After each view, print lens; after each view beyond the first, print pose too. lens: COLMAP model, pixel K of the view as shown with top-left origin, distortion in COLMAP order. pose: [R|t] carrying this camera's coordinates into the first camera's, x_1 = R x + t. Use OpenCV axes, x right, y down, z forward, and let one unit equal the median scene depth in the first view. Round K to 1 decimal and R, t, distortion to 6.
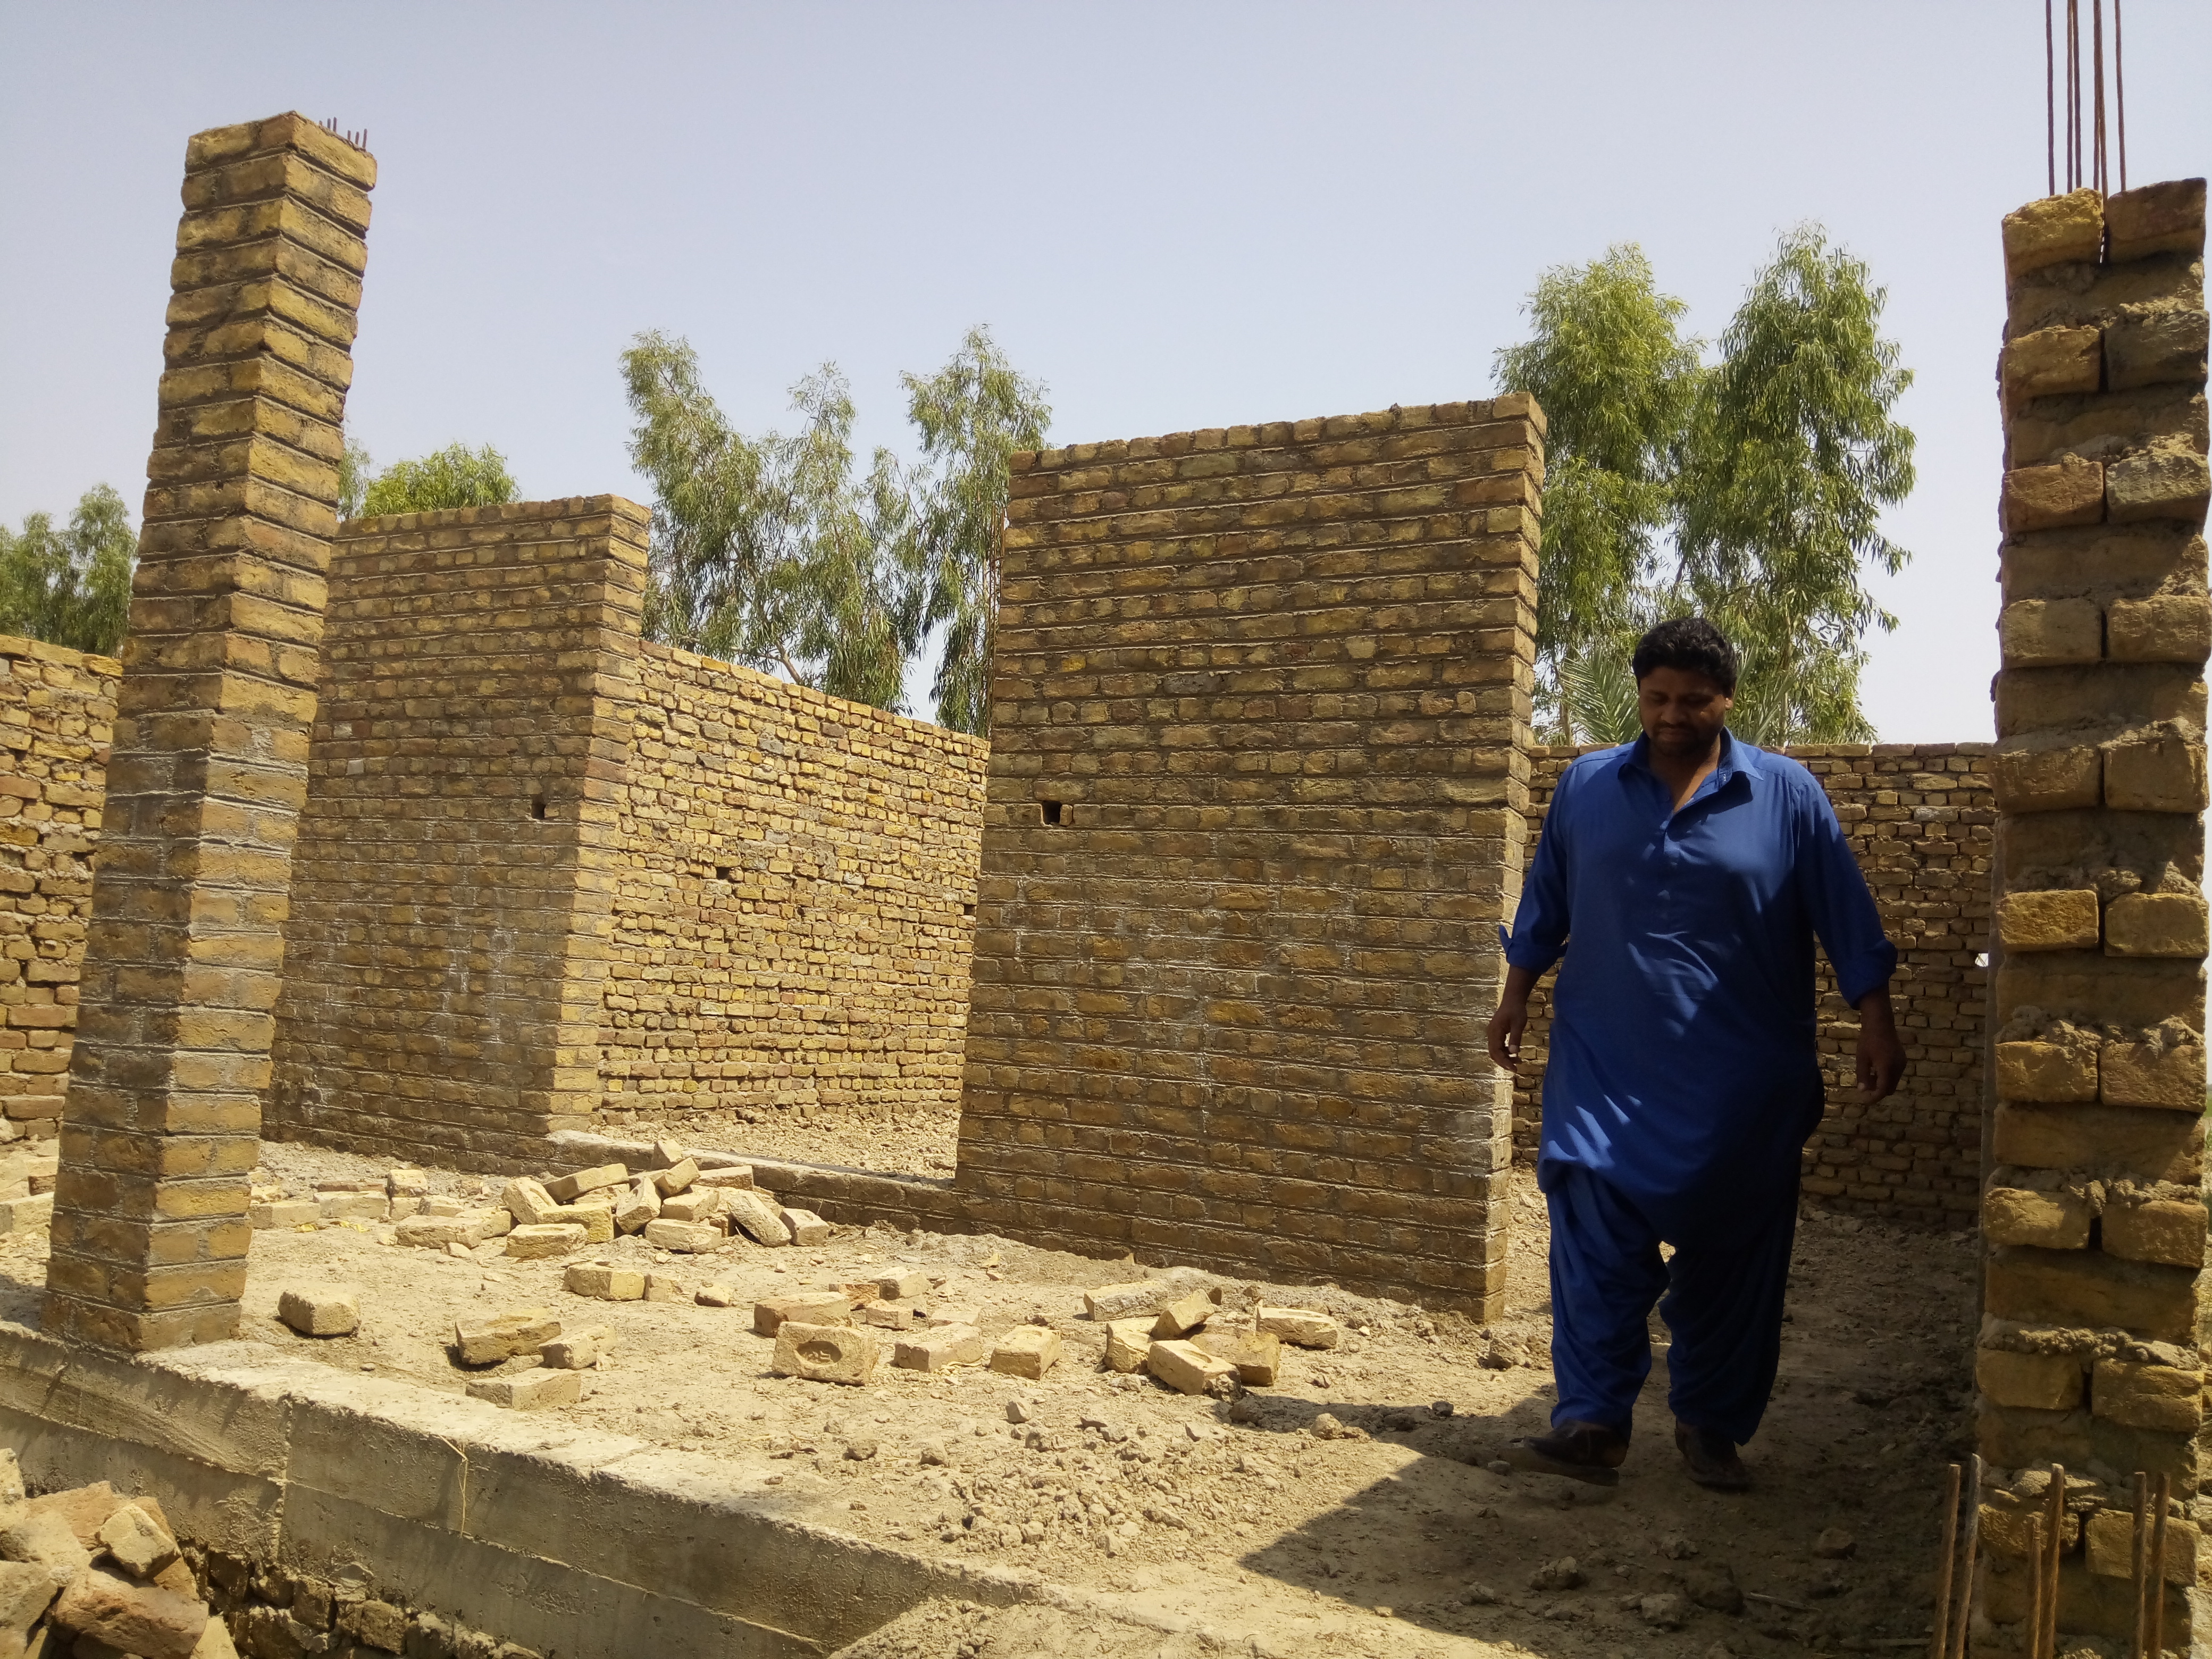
lens RADIAL K [[1689.4, 0, 1076.2], [0, 1689.4, 839.2], [0, 0, 1]] dist [0.131134, -0.221468]
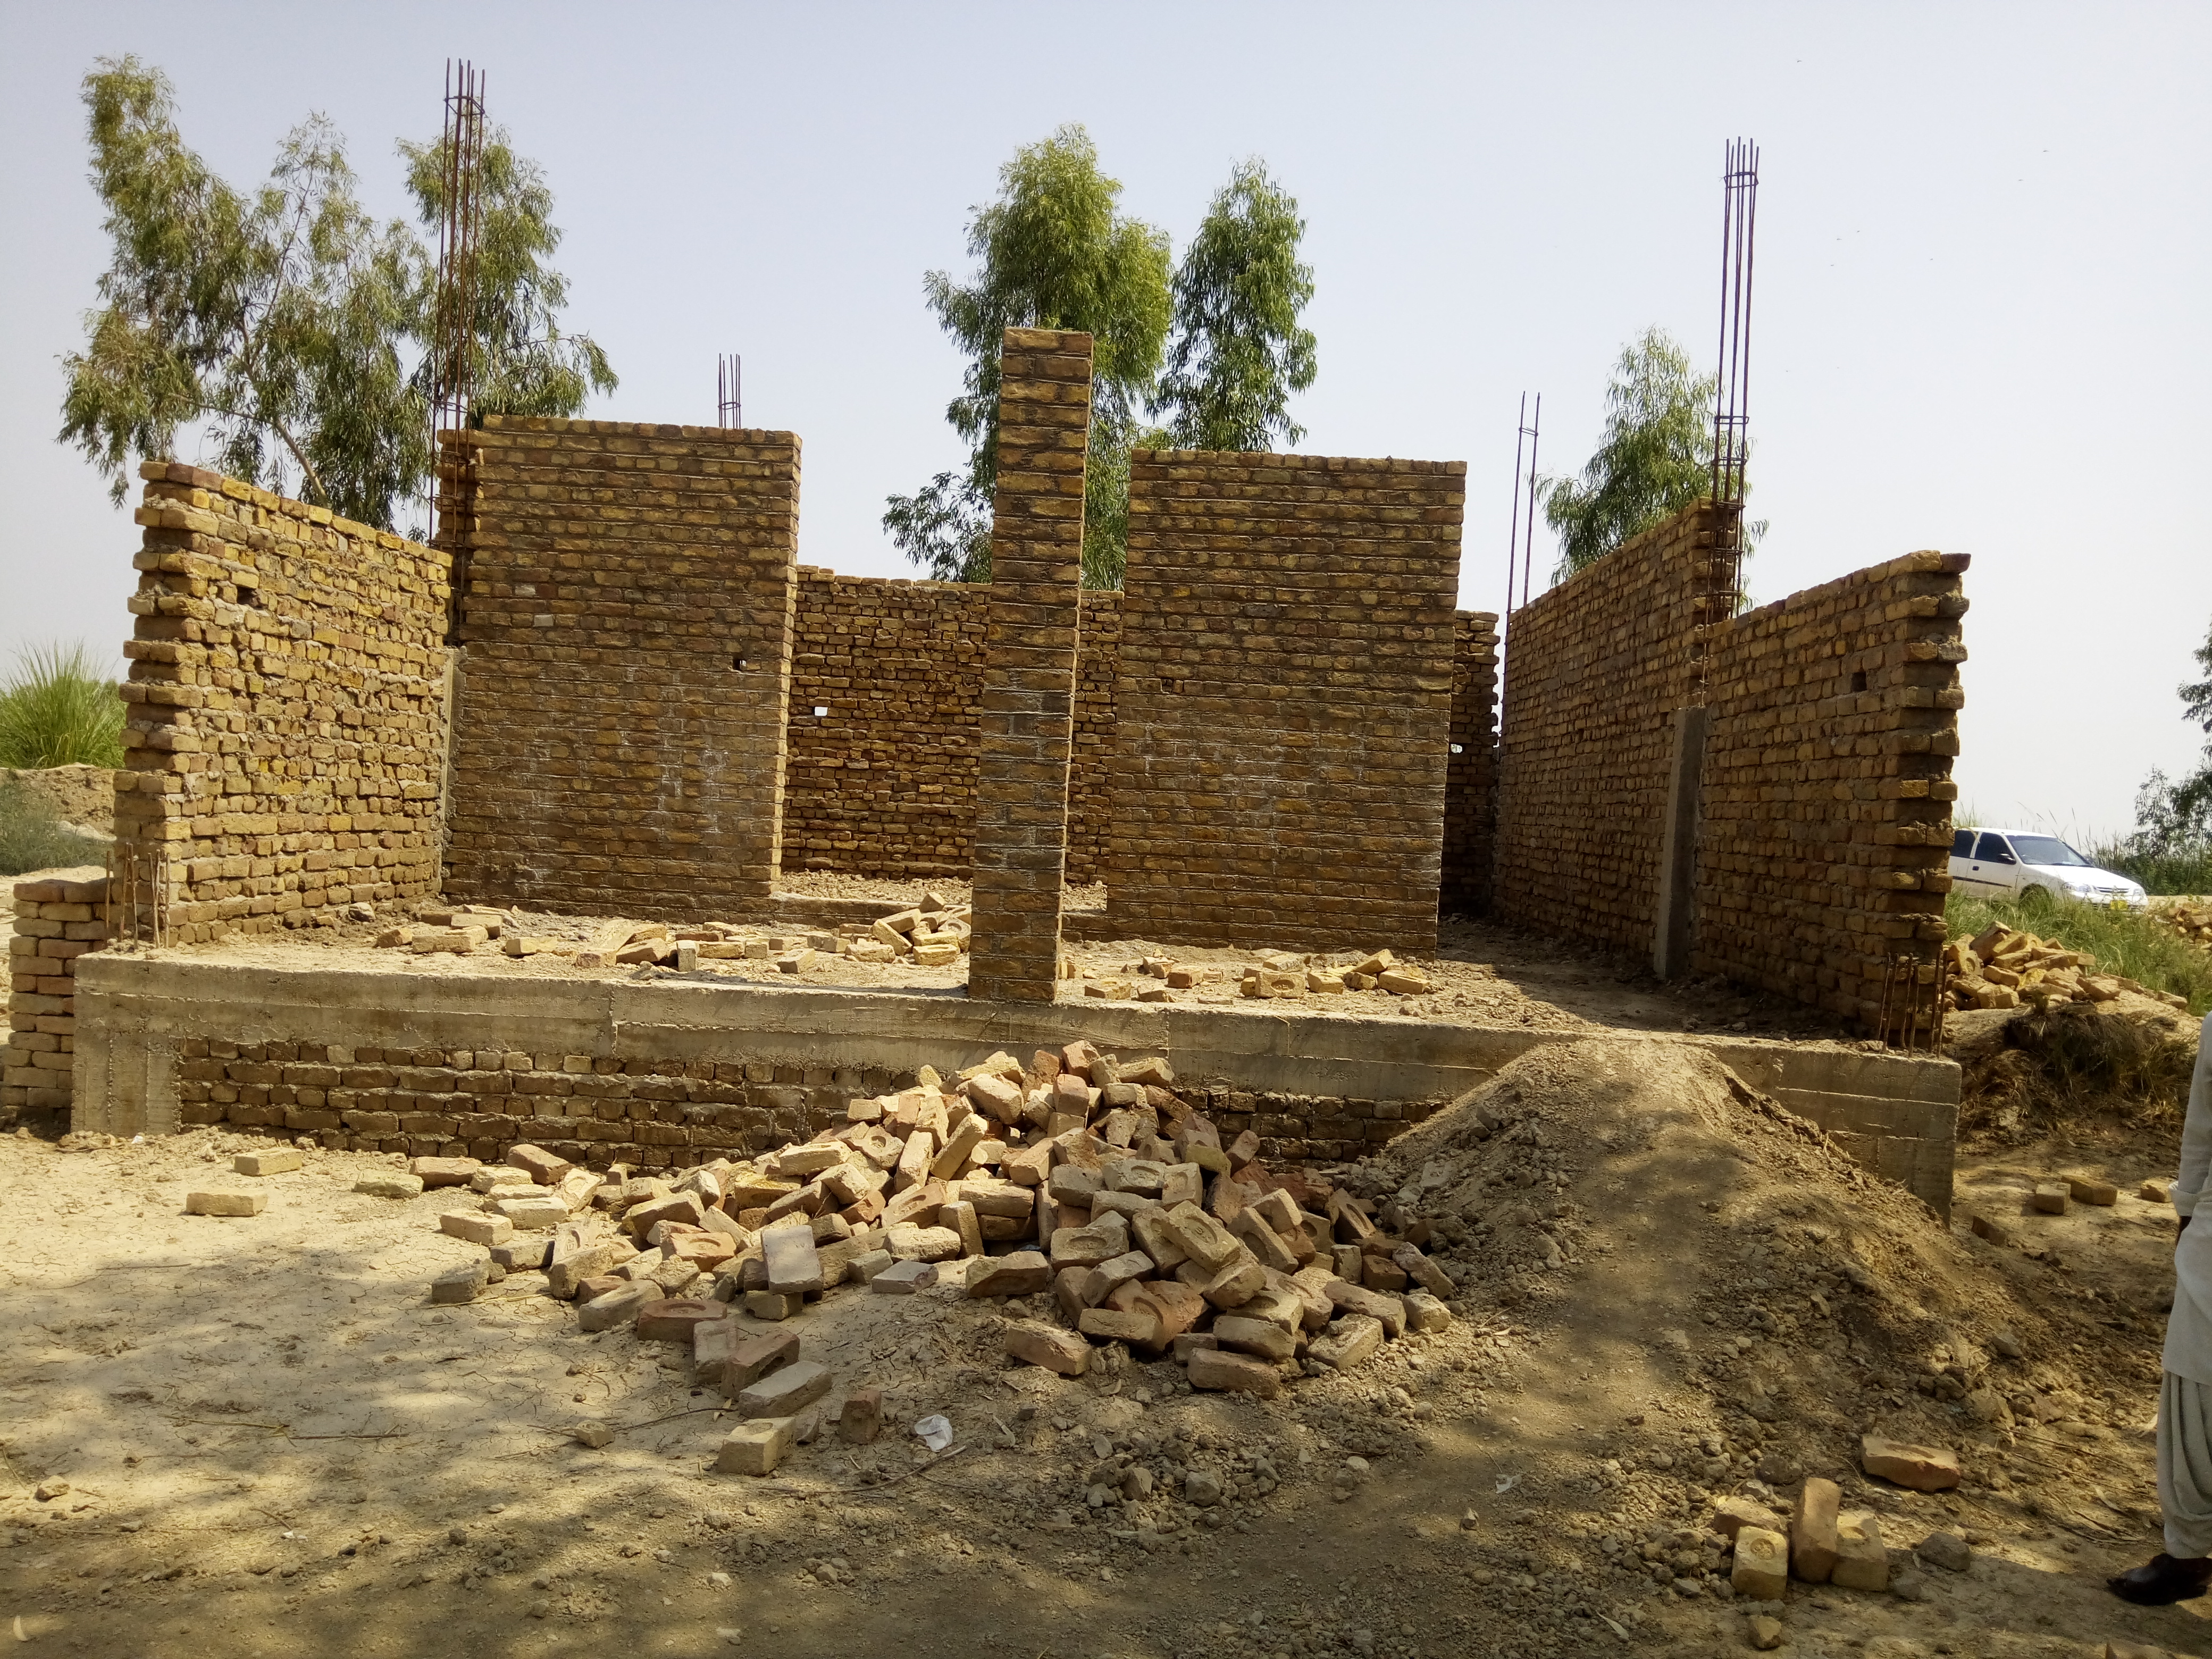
lens RADIAL K [[1689.4, 0, 1076.2], [0, 1689.4, 839.2], [0, 0, 1]] dist [0.131134, -0.221468]
pose [[0.896437, -0.032985, 0.441942, -0.818946], [-0.032877, 0.989529, 0.140543, -0.094718], [-0.441950, -0.140518, 0.885966, -0.423310]]
